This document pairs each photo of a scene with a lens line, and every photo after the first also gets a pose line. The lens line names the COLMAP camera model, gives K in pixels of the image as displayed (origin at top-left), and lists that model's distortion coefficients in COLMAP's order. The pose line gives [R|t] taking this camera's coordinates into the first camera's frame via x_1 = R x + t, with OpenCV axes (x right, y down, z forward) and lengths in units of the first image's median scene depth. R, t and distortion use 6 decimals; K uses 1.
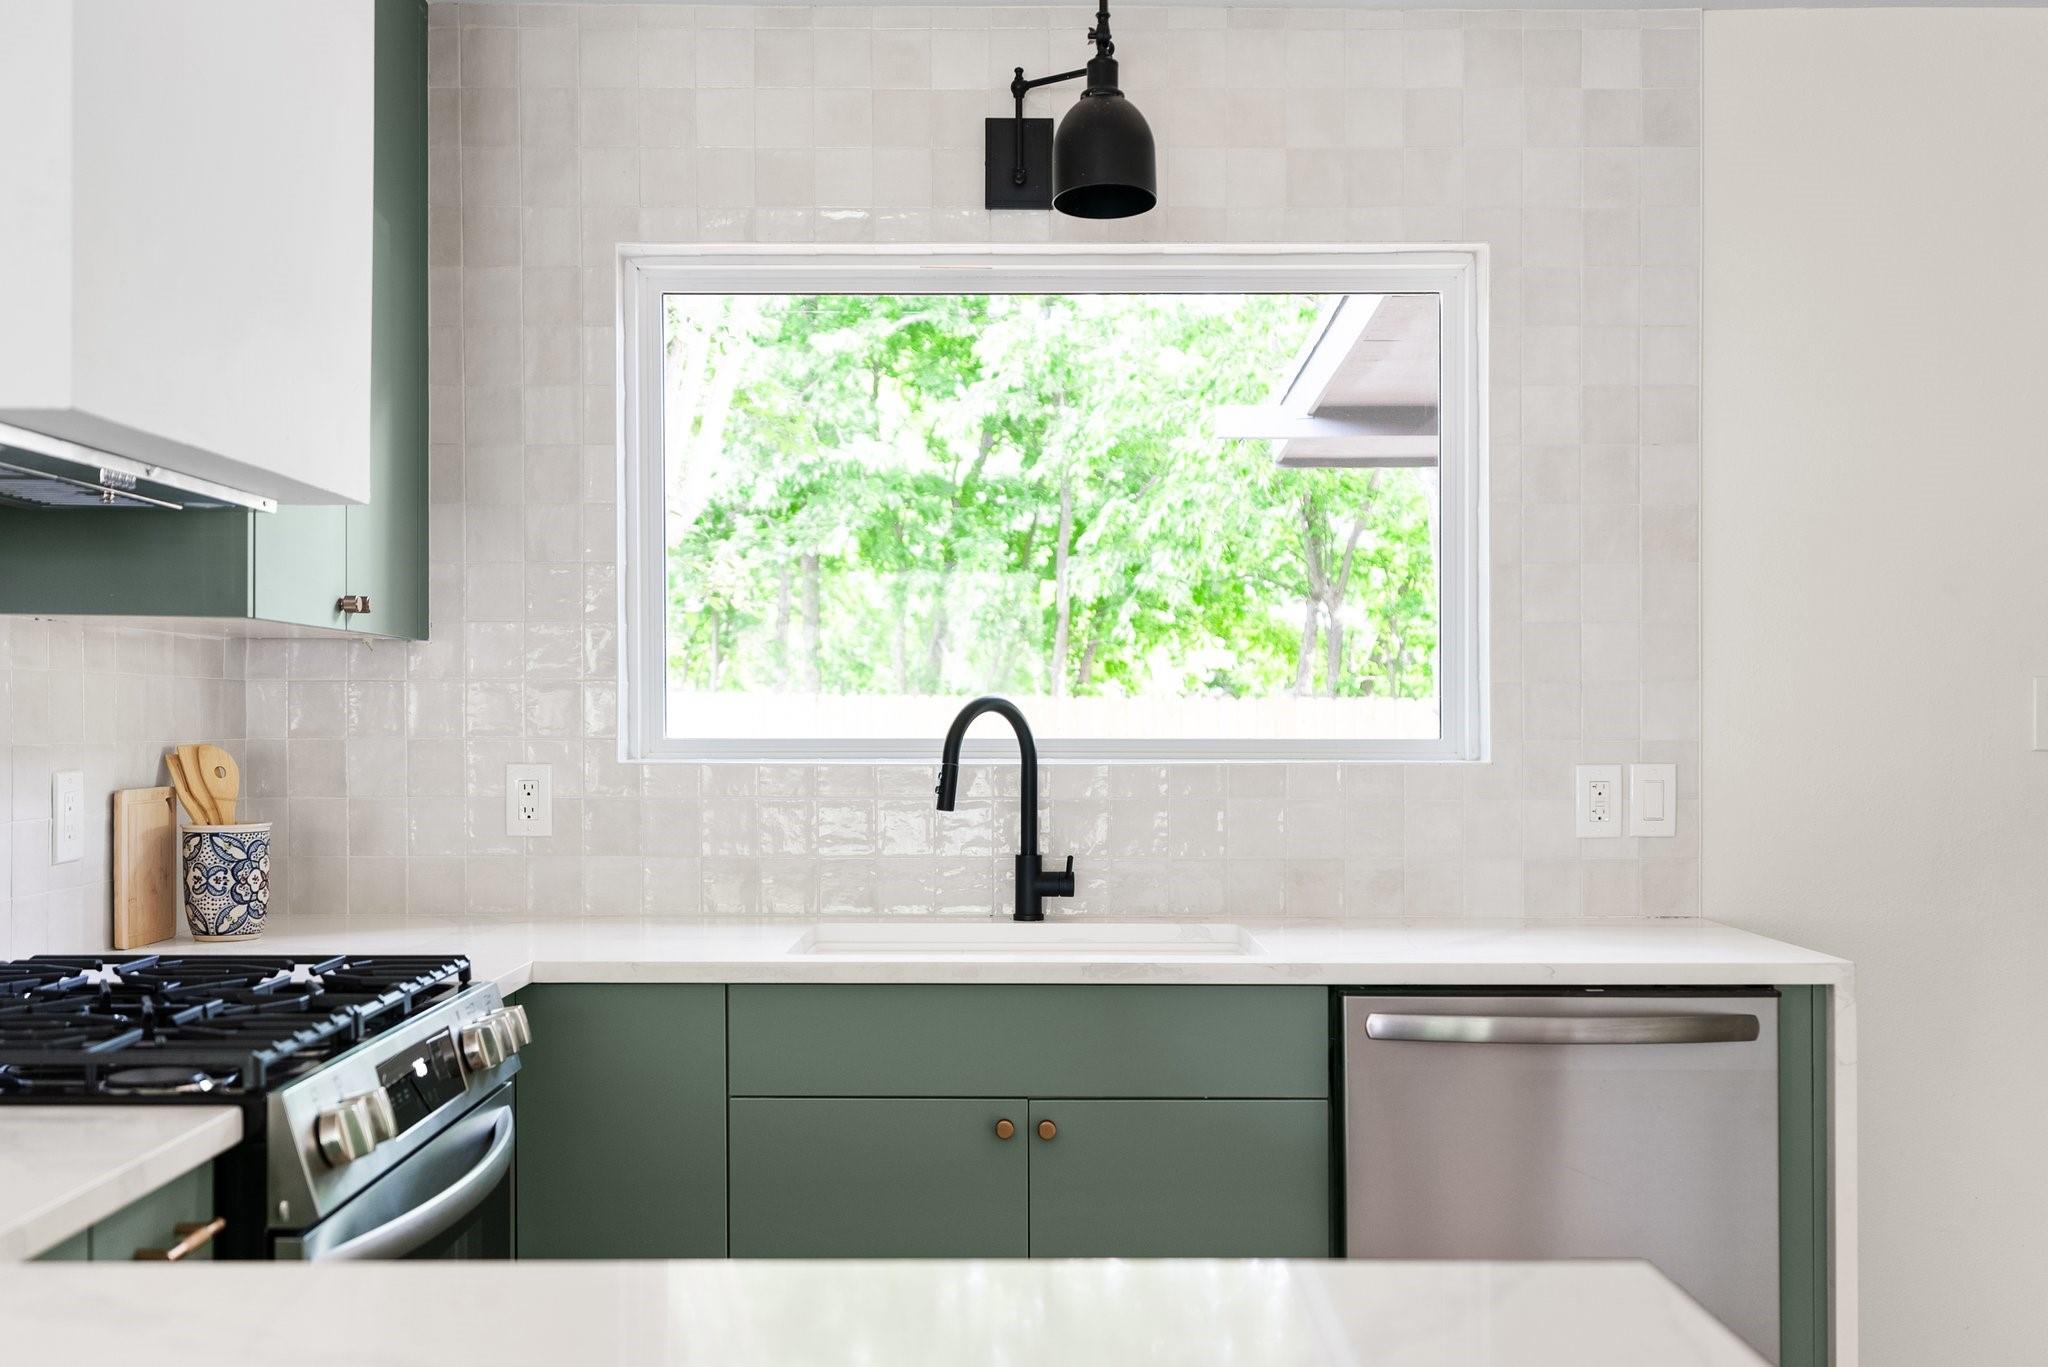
lens RADIAL K [[2030.3, 0, 991.0], [0, 2030.3, 733.5], [0, 0, 1]] dist [0.013120, 0.007637]
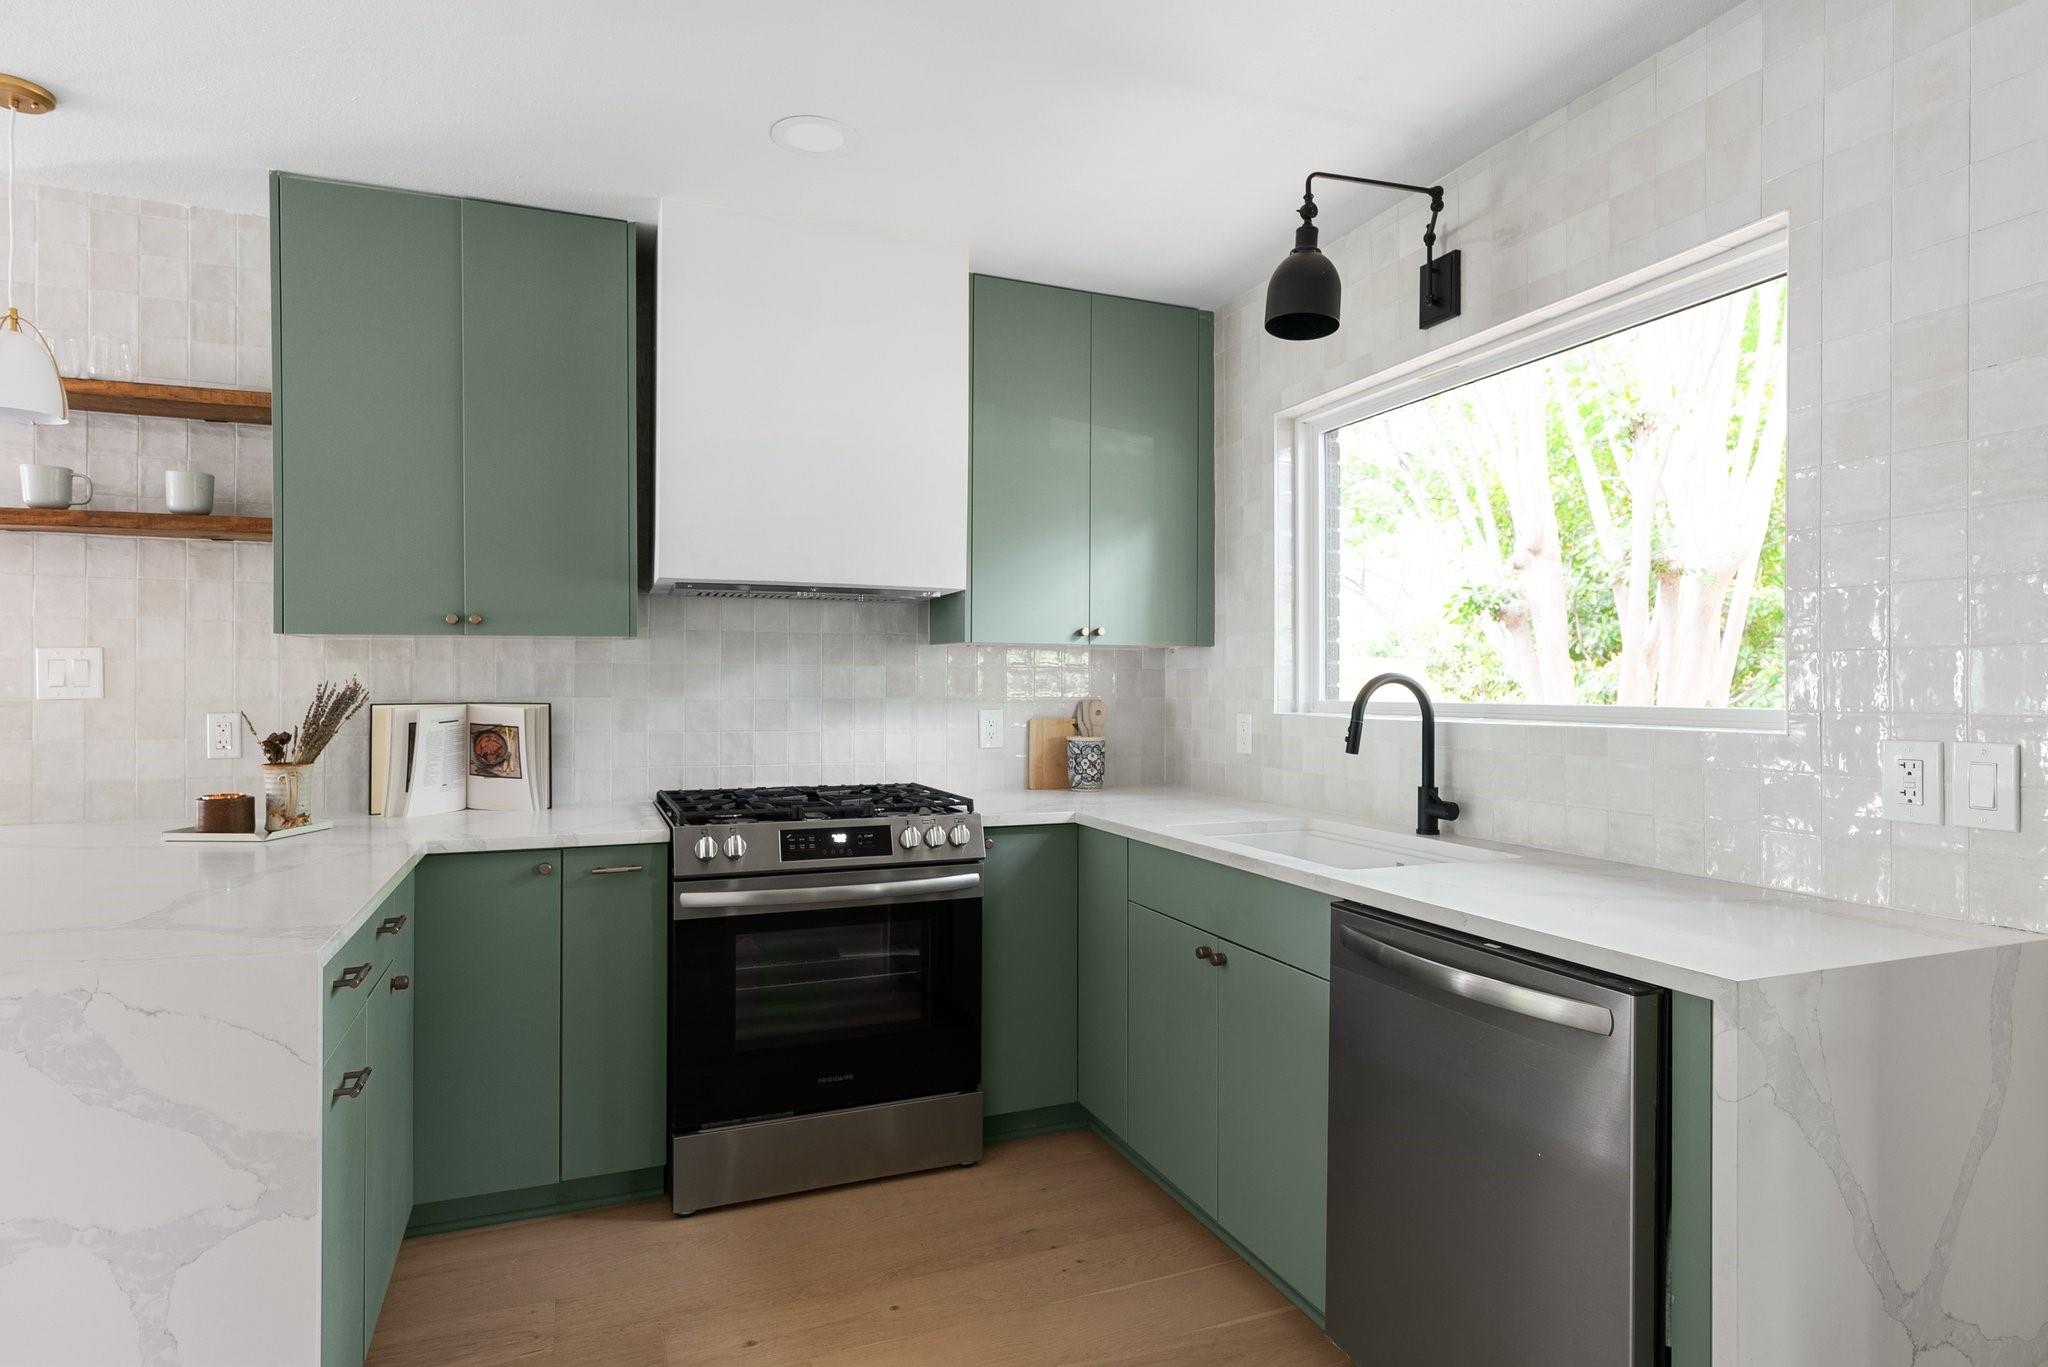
lens RADIAL K [[1086.7, 0, 1024.0], [0, 1086.7, 683.5], [0, 0, 1]] dist [-0.002904, 0.000096]
pose [[0.377808, -0.003134, -0.925879, 0.601021], [-0.011841, 0.999896, -0.008217, -0.001320], [0.925808, 0.014068, 0.377732, 0.464662]]
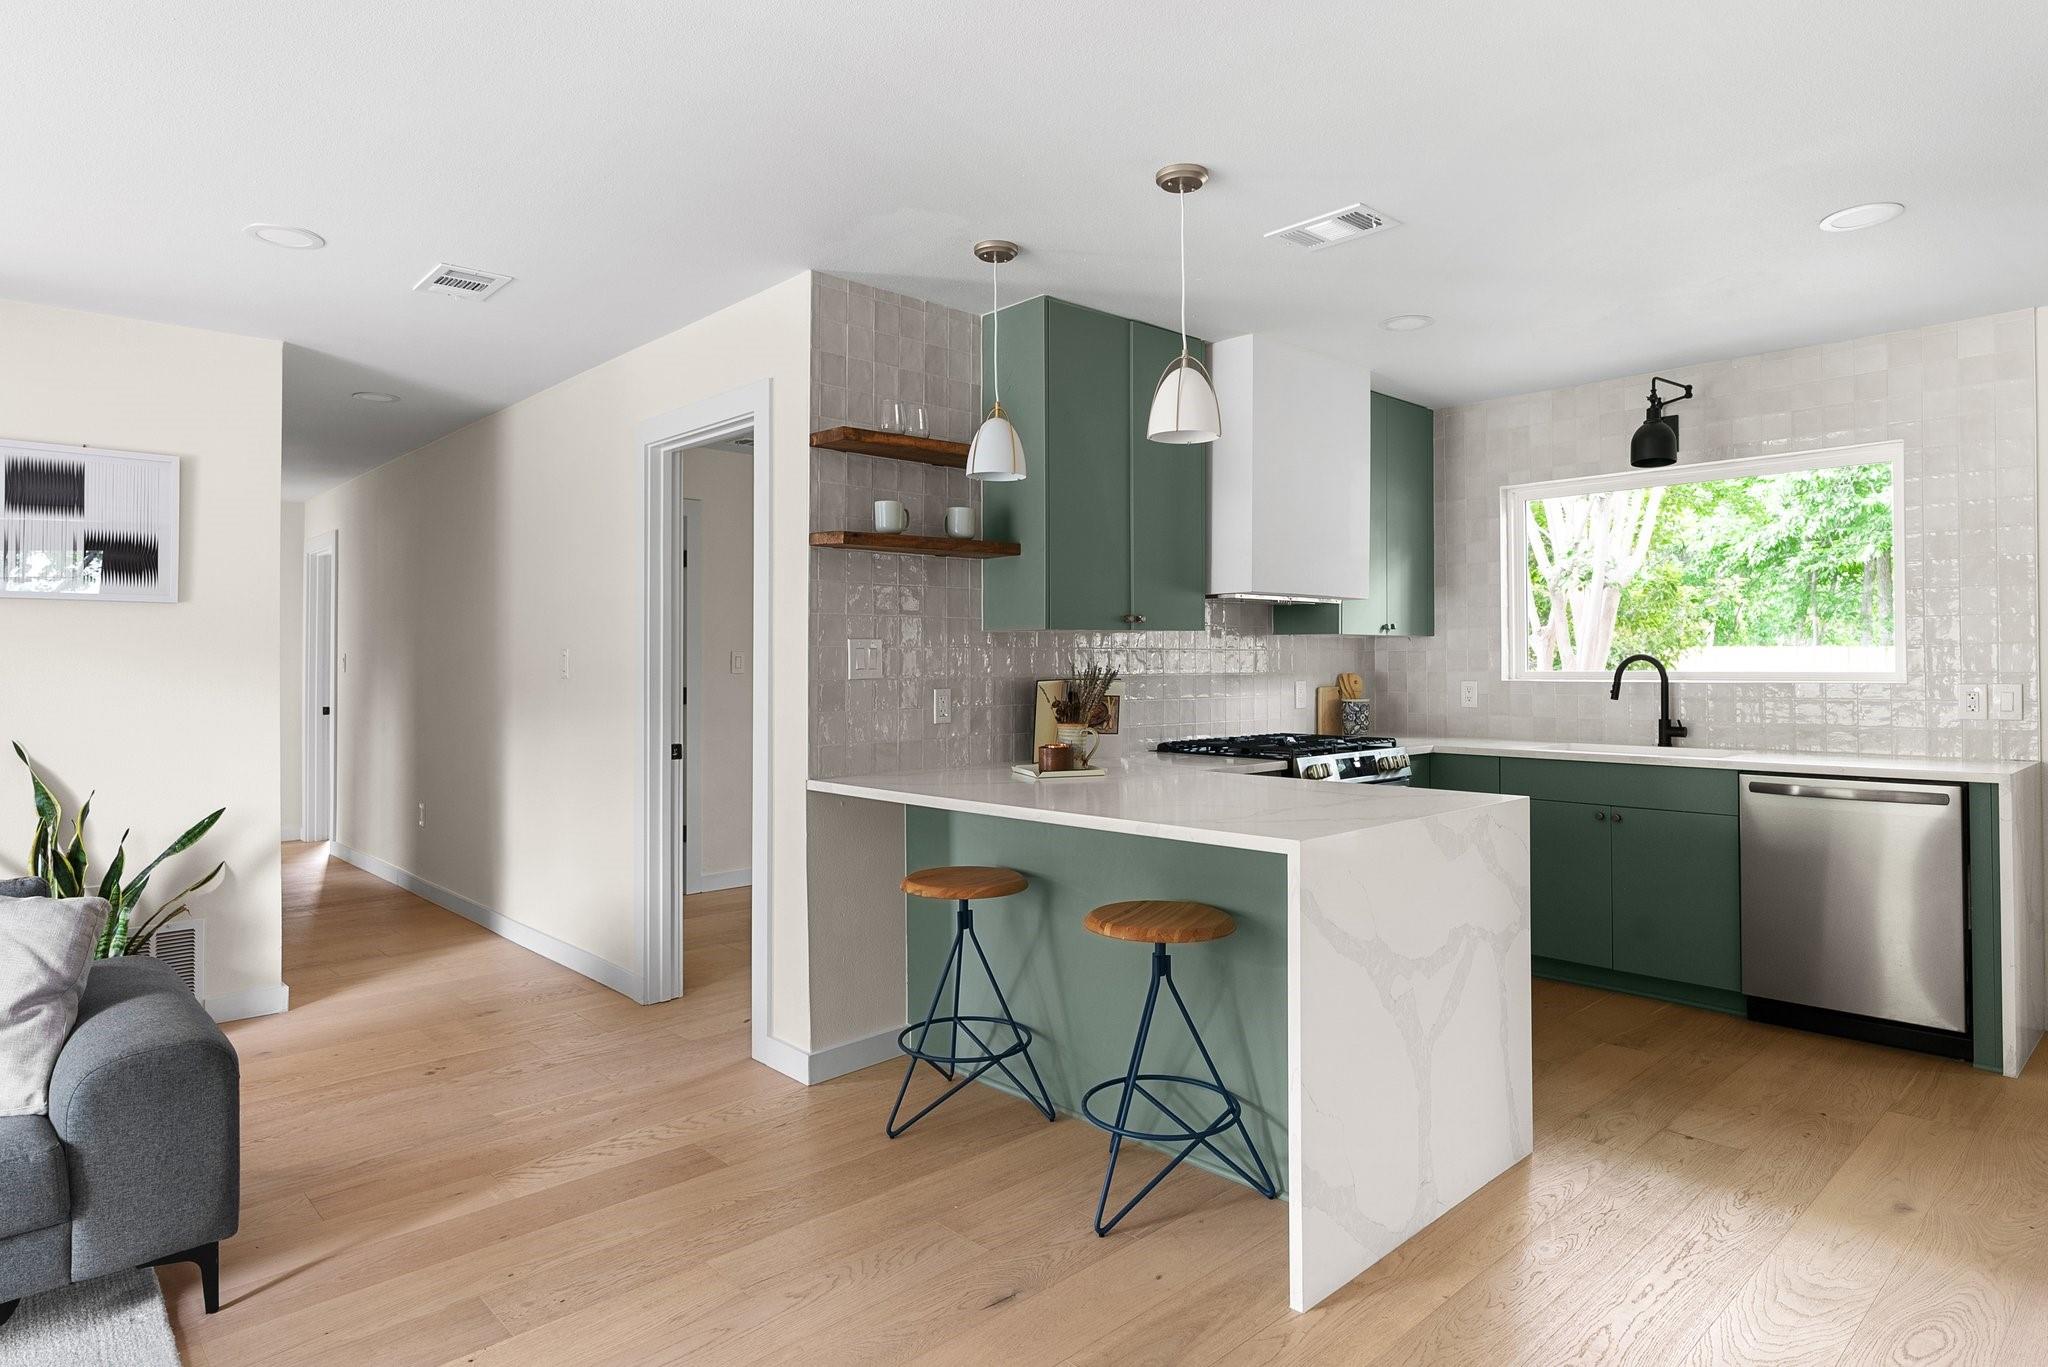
lens RADIAL K [[1163.6, 0, 1021.3], [0, 1163.6, 655.4], [0, 0, 1]] dist [0.001665, 0.000440]
pose [[0.689151, -0.009143, -0.724560, 0.498093], [-0.001505, 0.999900, -0.014049, 0.004076], [0.724616, 0.010773, 0.689068, -0.519268]]
